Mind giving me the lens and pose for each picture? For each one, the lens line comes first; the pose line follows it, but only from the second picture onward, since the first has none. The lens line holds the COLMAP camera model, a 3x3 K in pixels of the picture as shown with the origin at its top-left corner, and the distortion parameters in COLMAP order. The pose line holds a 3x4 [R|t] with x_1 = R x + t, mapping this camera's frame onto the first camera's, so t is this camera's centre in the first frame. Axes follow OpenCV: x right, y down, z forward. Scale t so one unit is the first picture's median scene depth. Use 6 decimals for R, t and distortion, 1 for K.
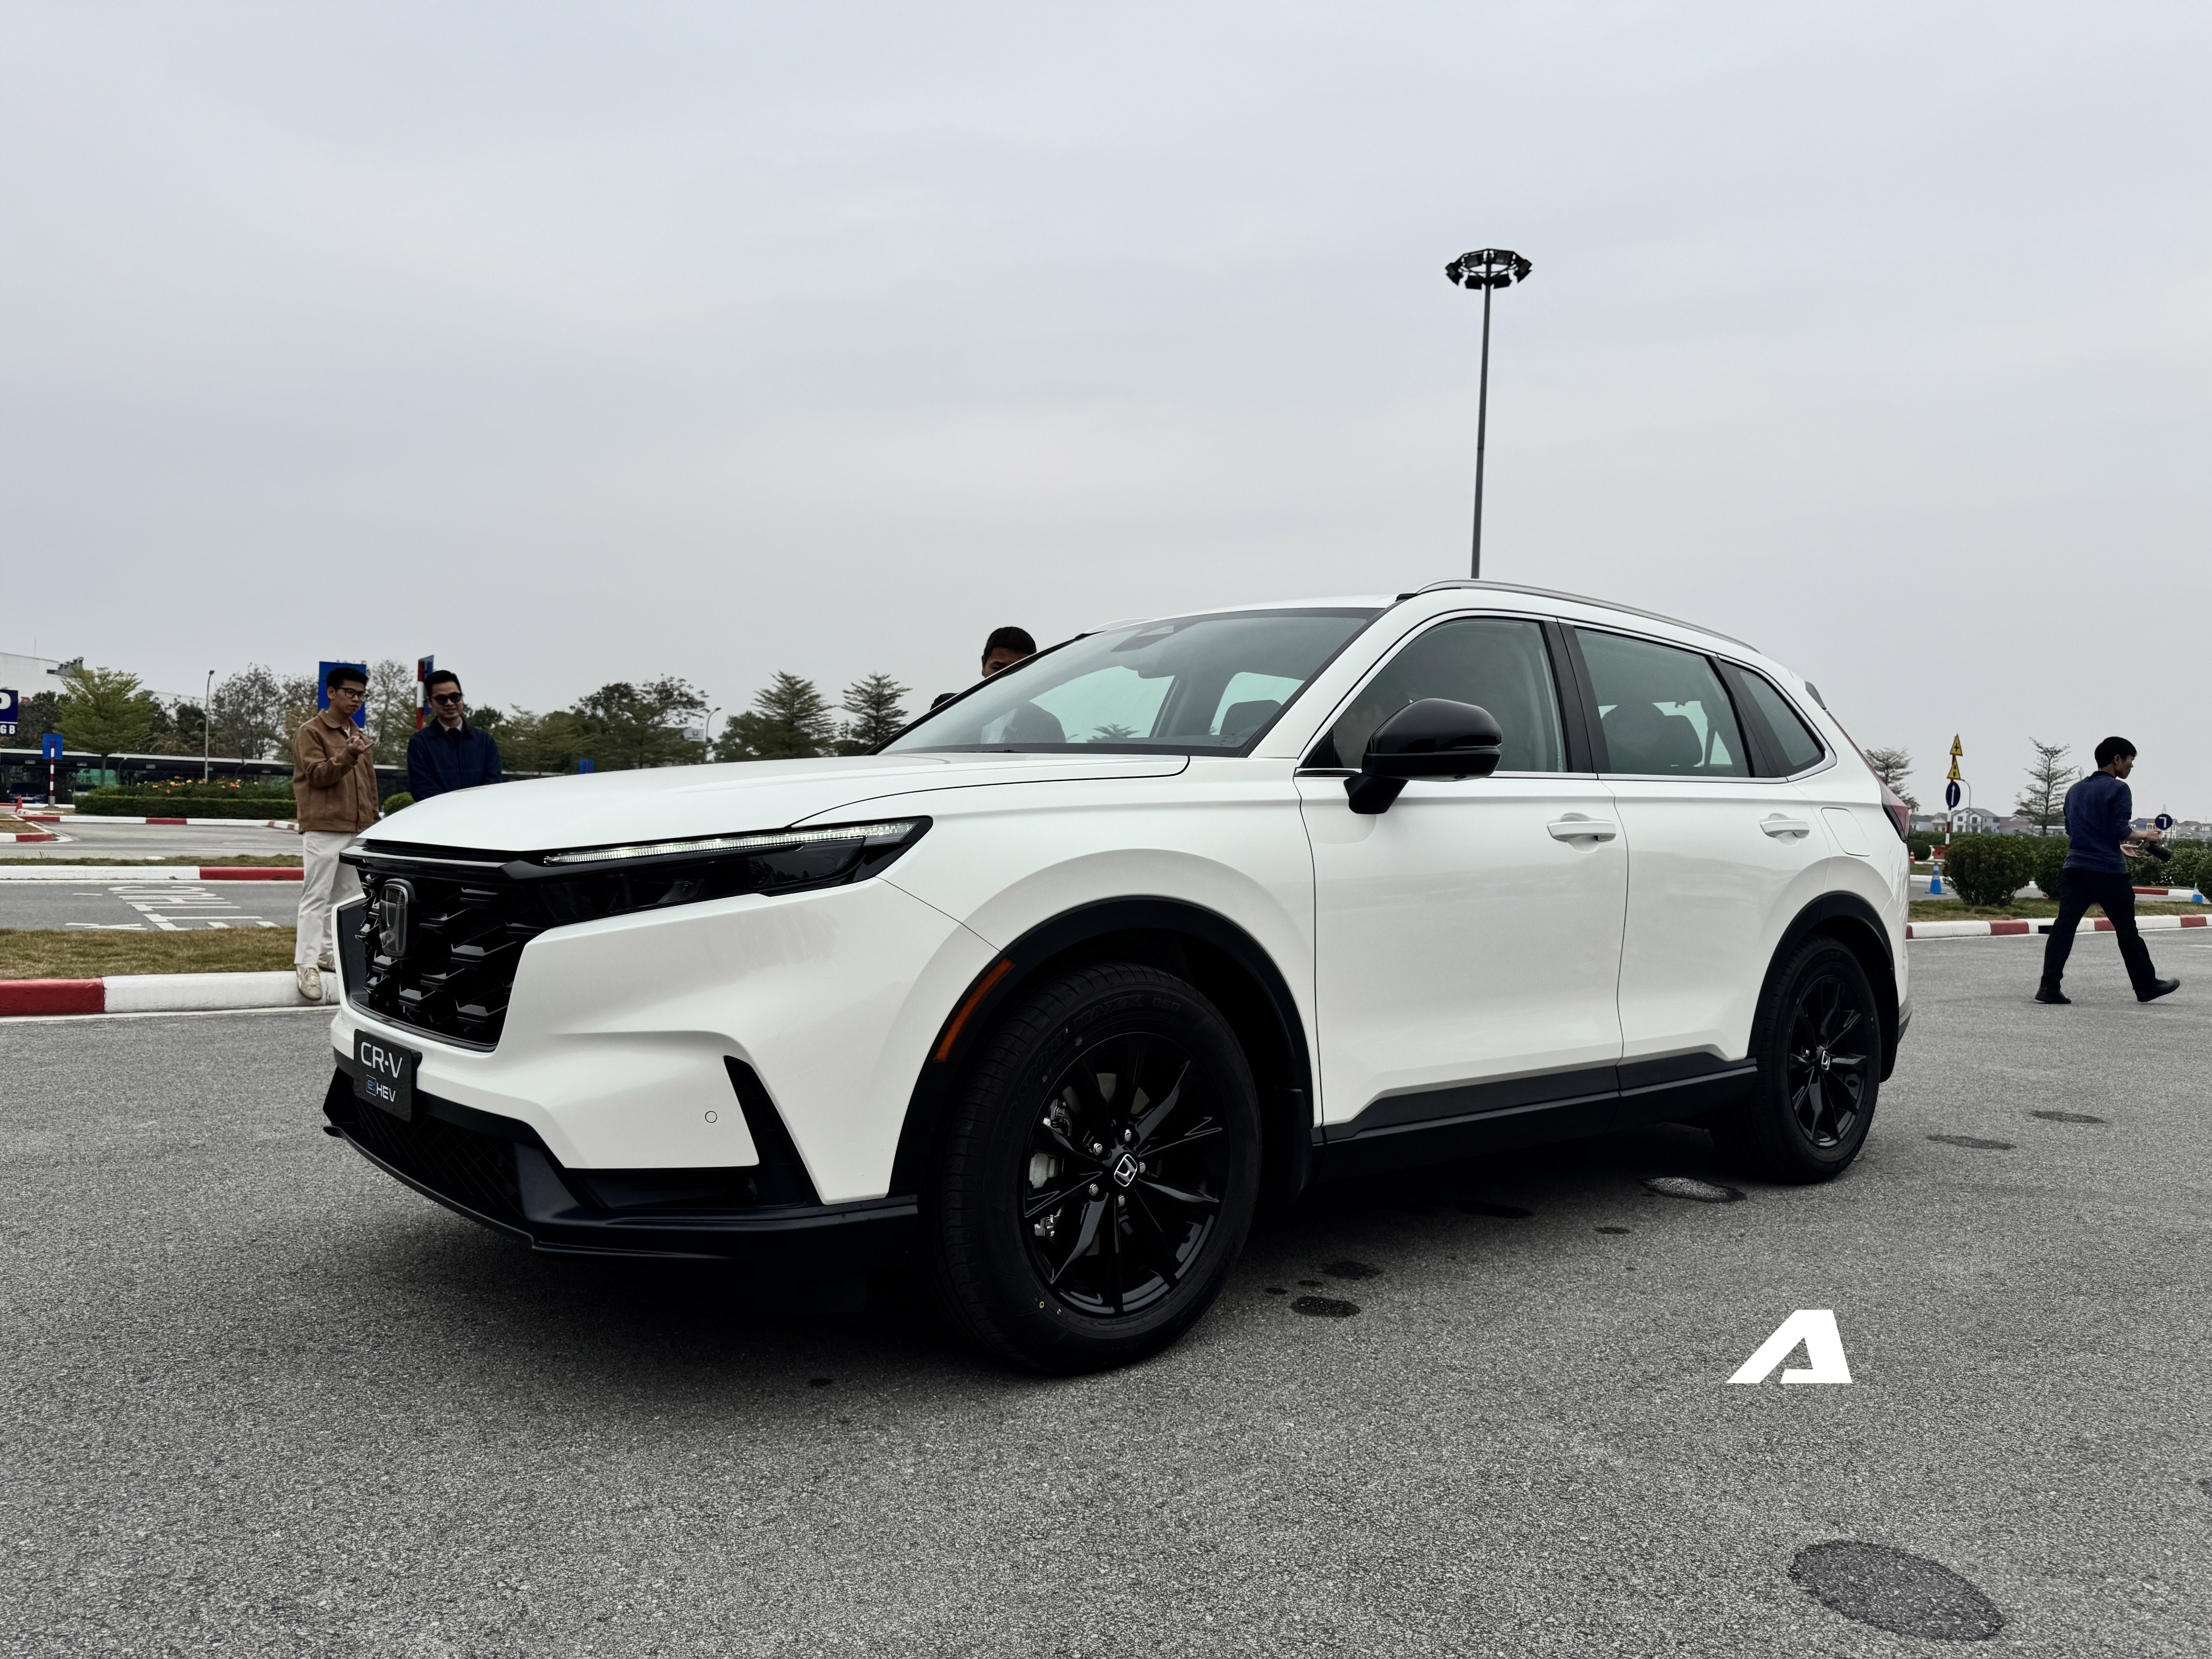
lens RADIAL K [[1530.1, 0, 1108.3], [0, 1530.1, 887.6], [0, 0, 1]] dist [0.082350, -0.122578]
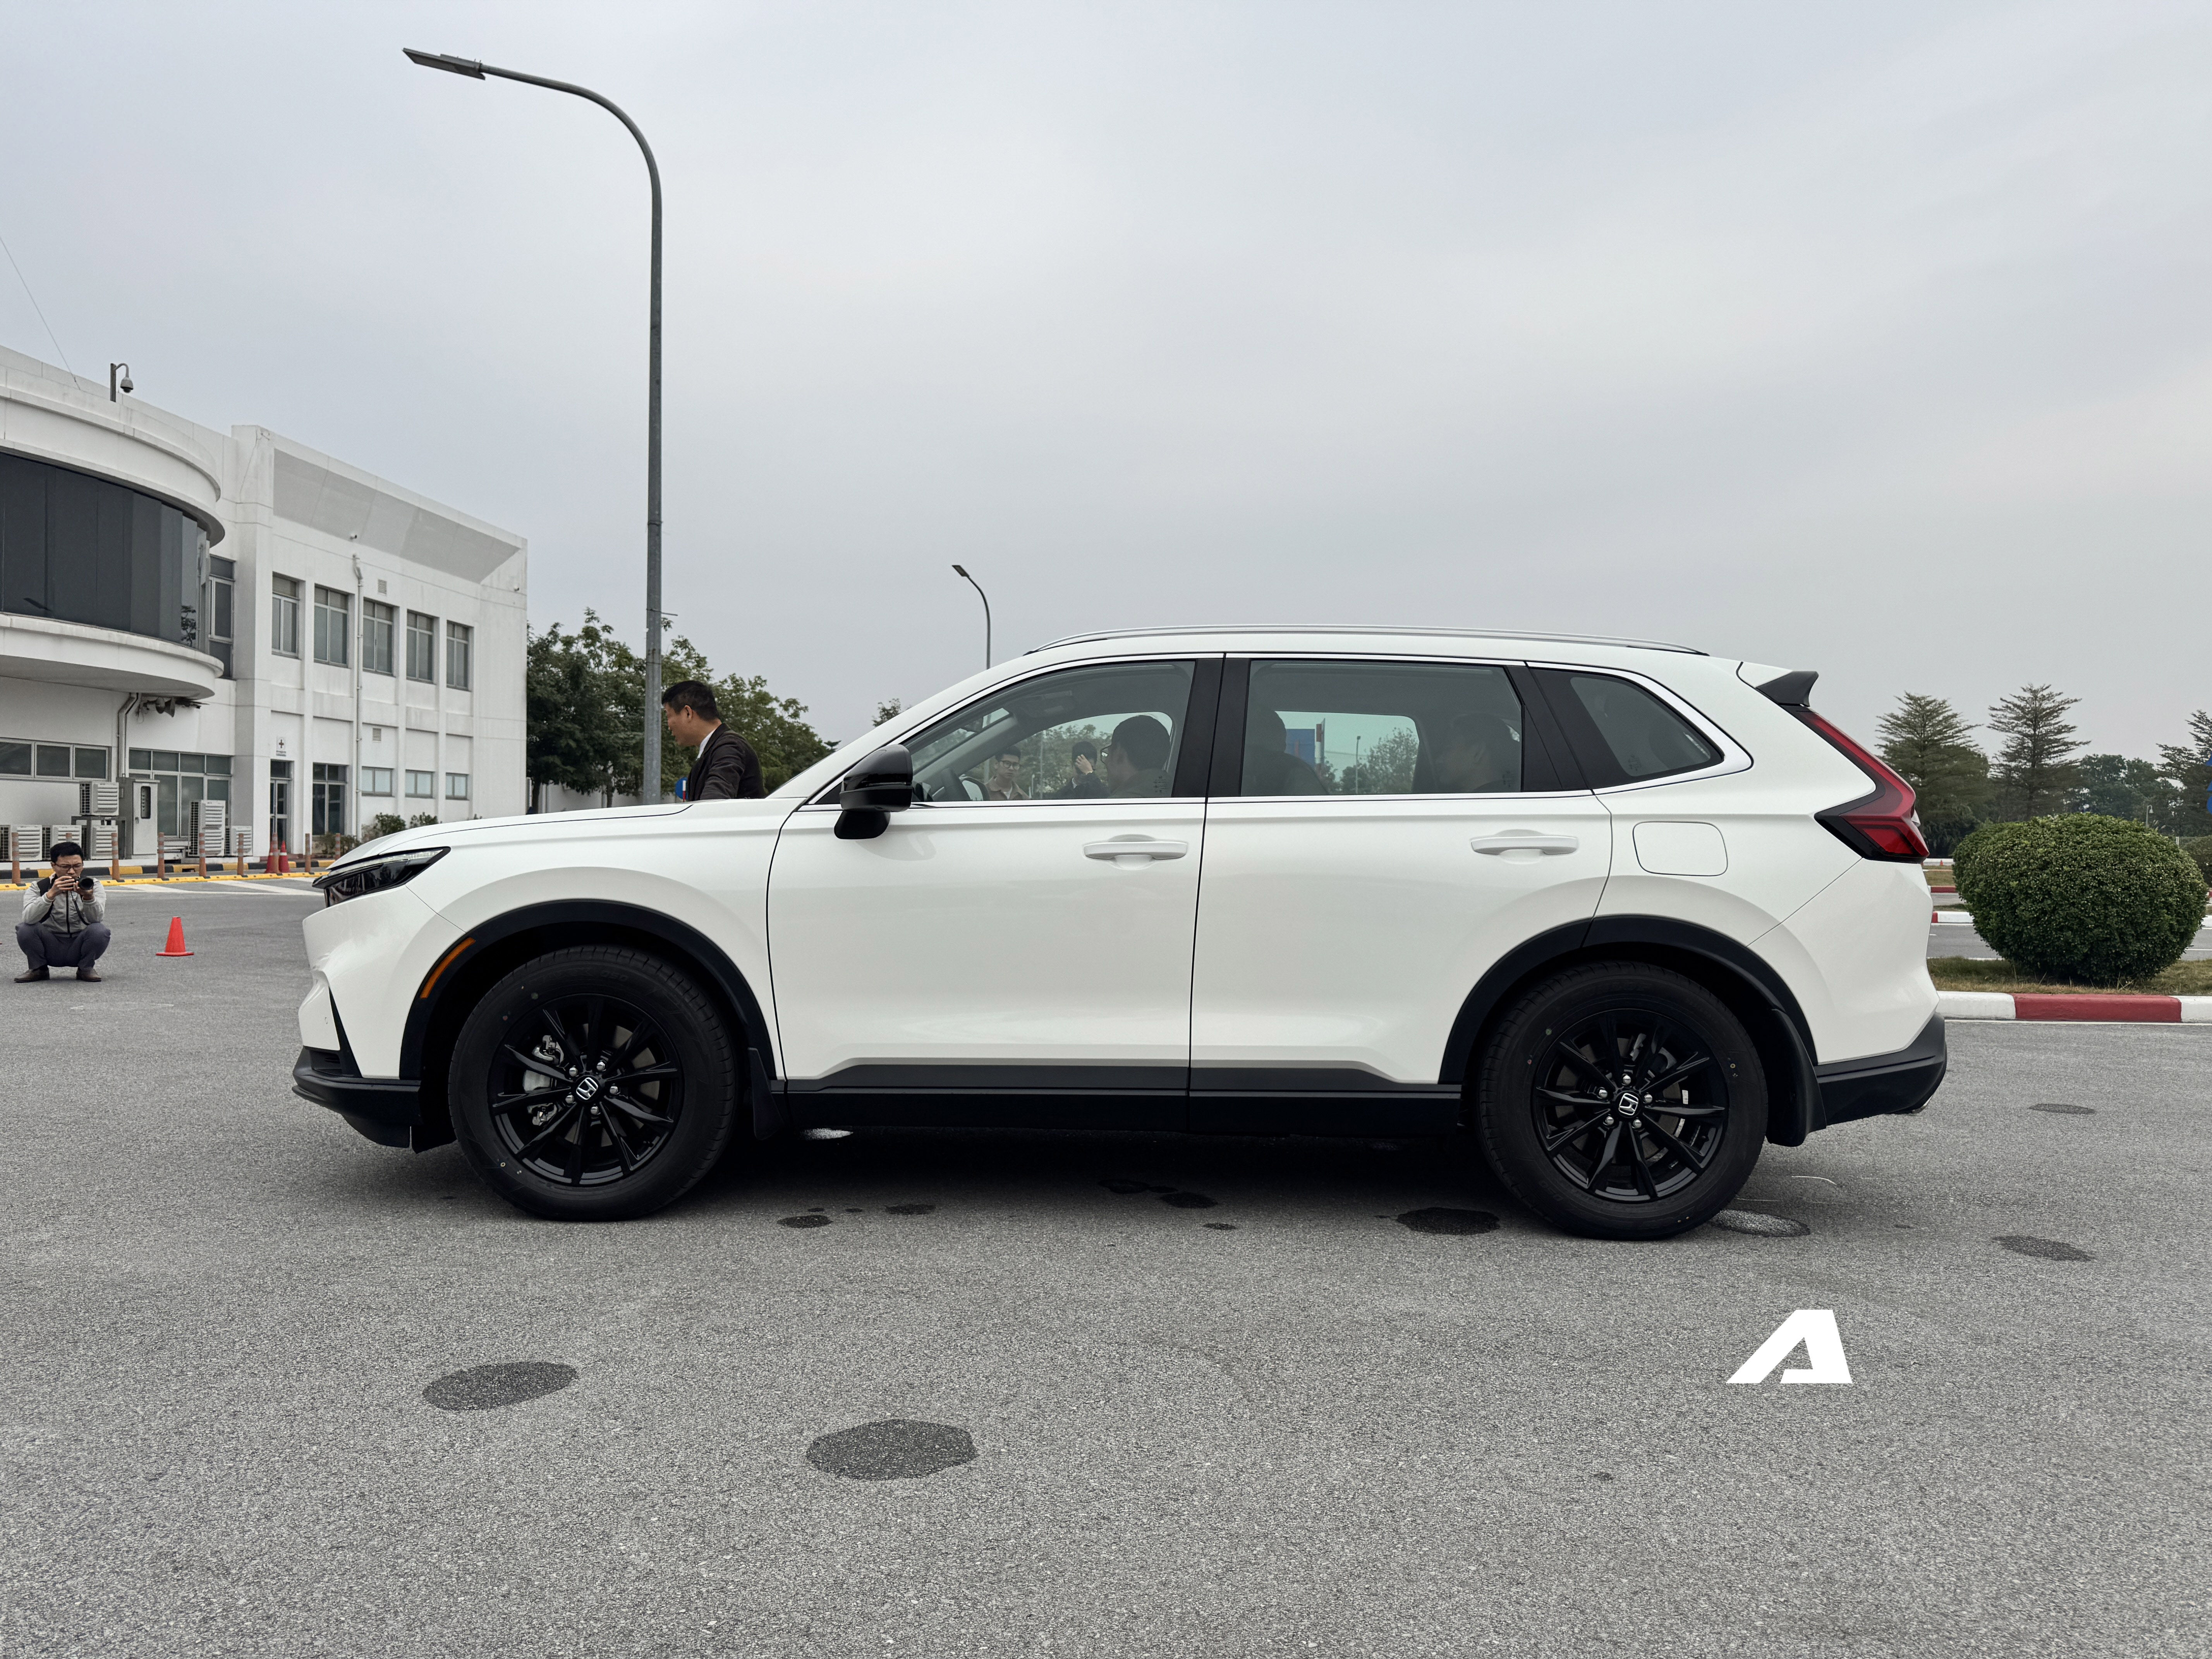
lens RADIAL K [[1530.1, 0, 1108.3], [0, 1530.1, 887.6], [0, 0, 1]] dist [0.082350, -0.122578]
pose [[0.768102, 0.000158, -0.640328, 1.285983], [-0.016669, 0.999666, -0.019748, 0.015303], [0.640111, 0.025842, 0.767848, 0.186537]]
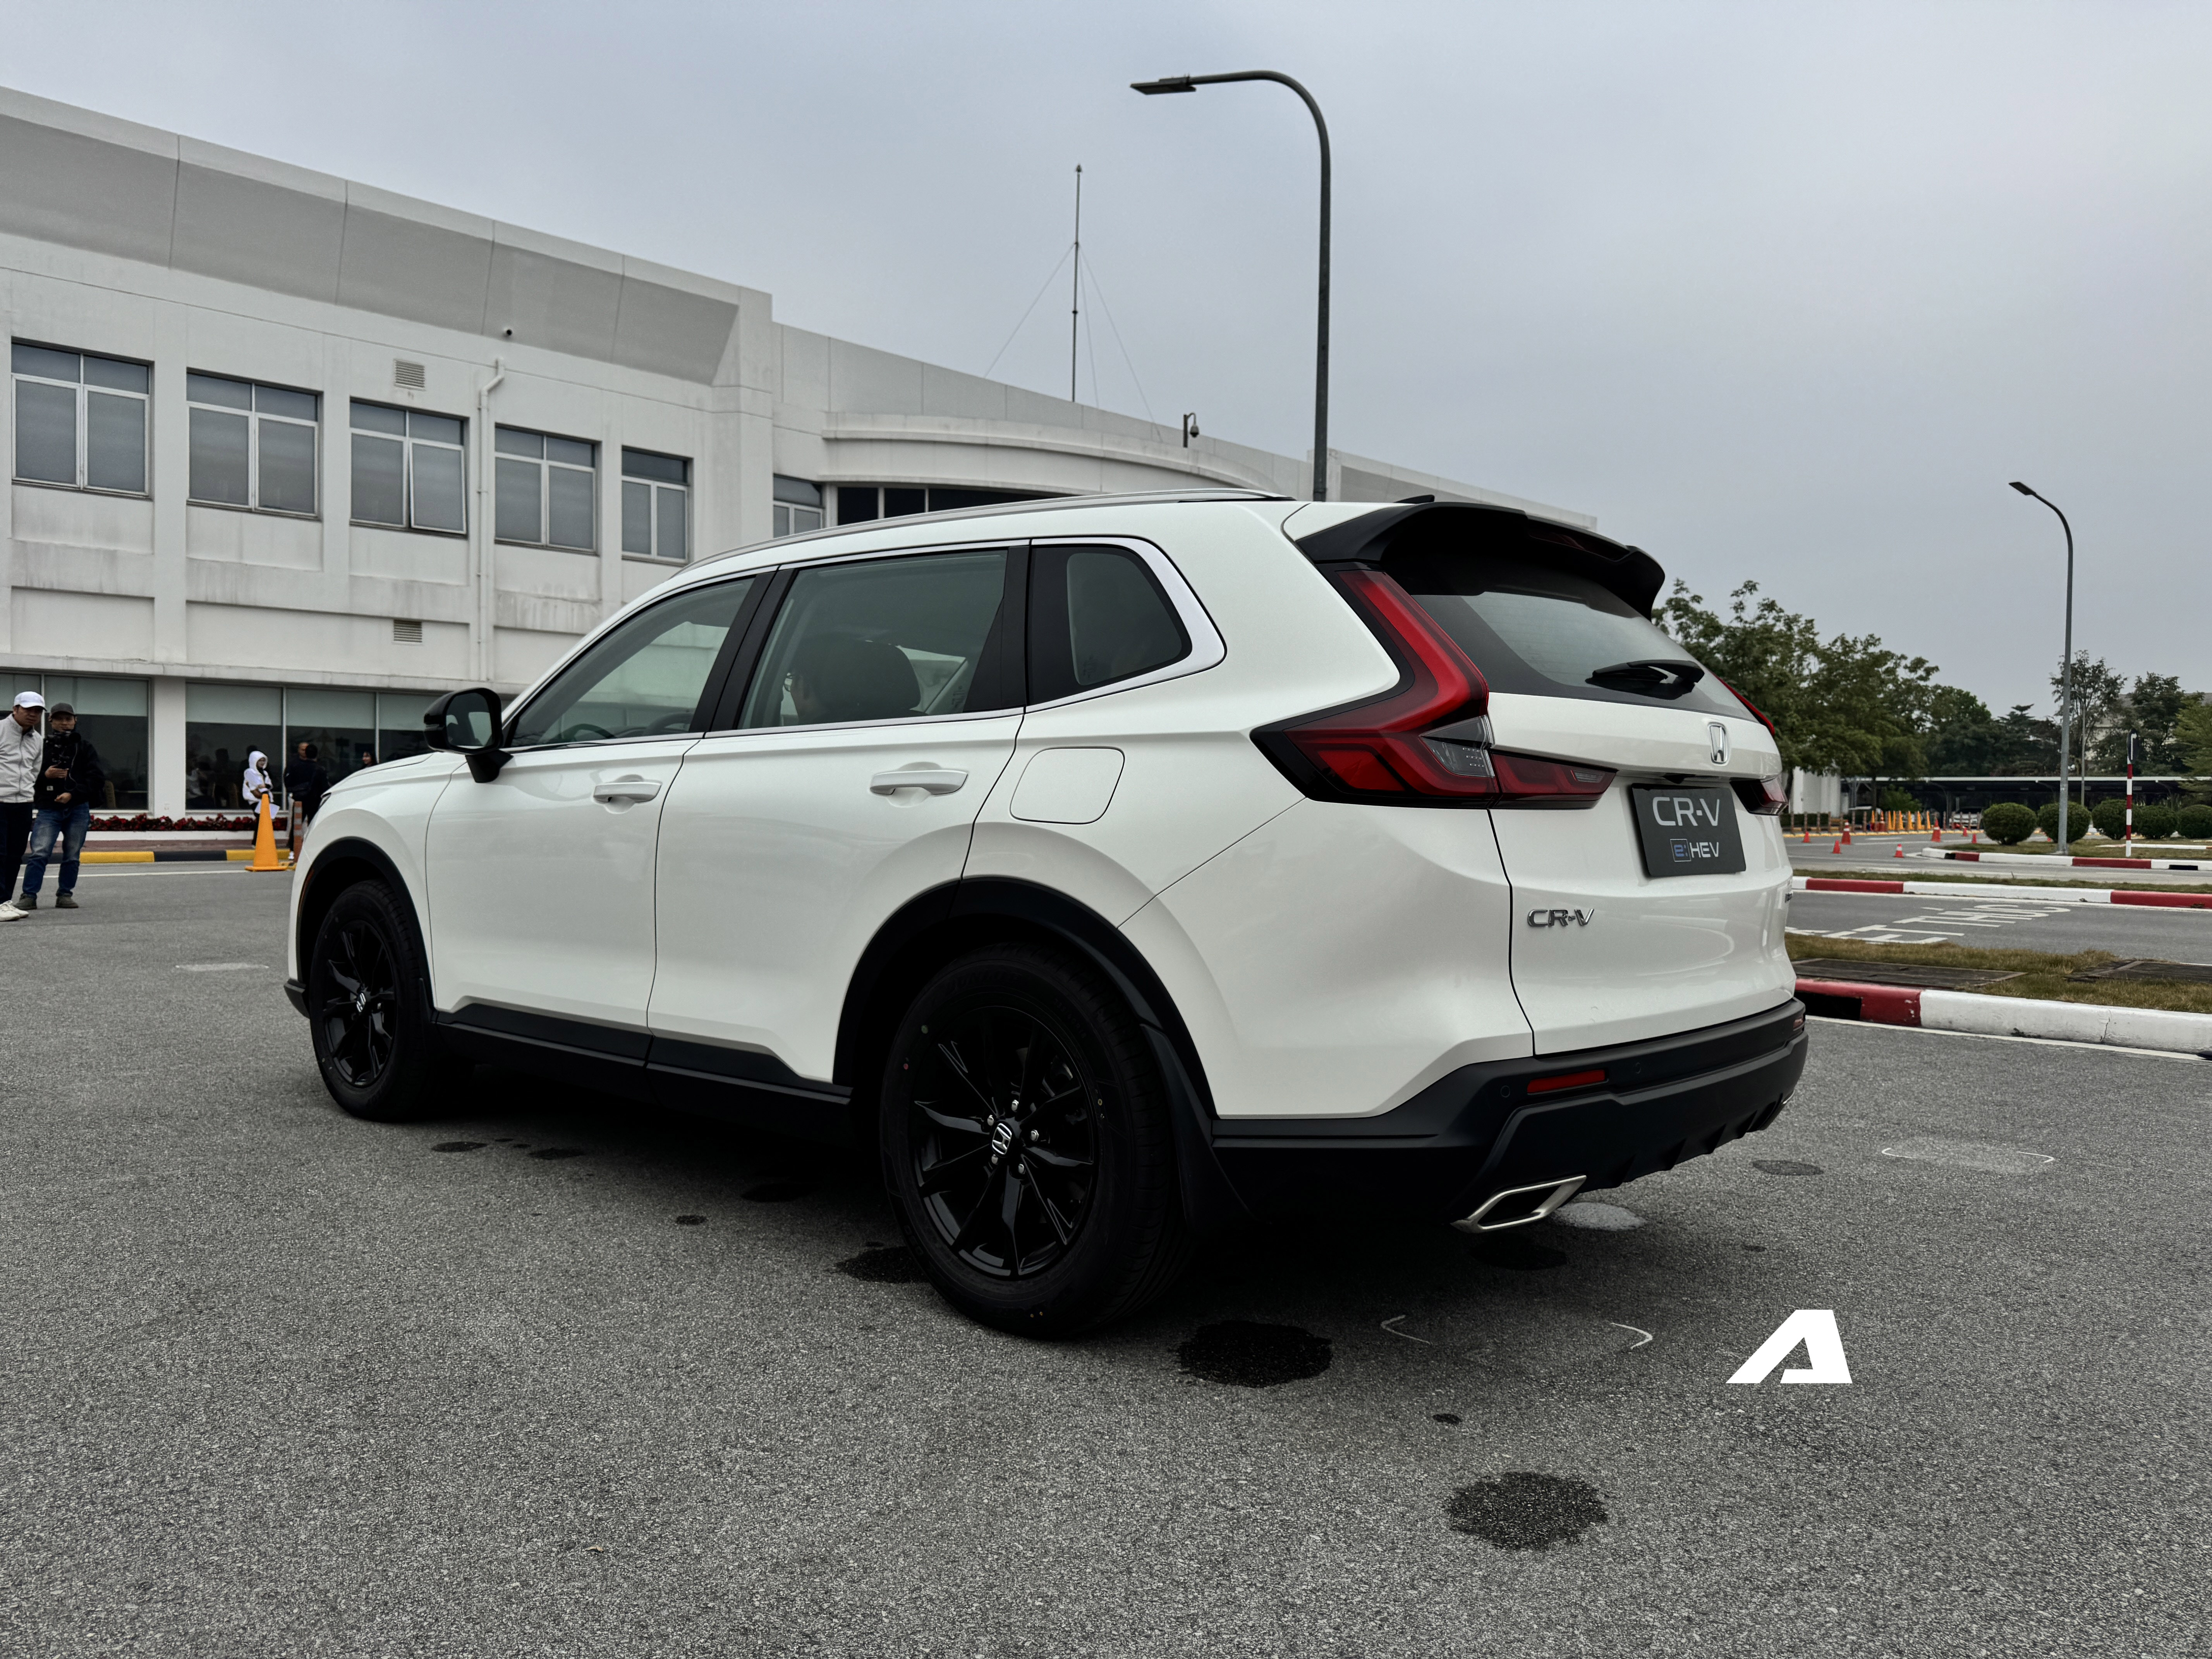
lens RADIAL K [[1530.1, 0, 1108.3], [0, 1530.1, 887.6], [0, 0, 1]] dist [0.082350, -0.122578]
pose [[0.157299, 0.027356, -0.987172, 1.758840], [-0.050823, 0.998516, 0.019572, -0.012562], [0.986242, 0.047092, 0.158456, 1.494950]]
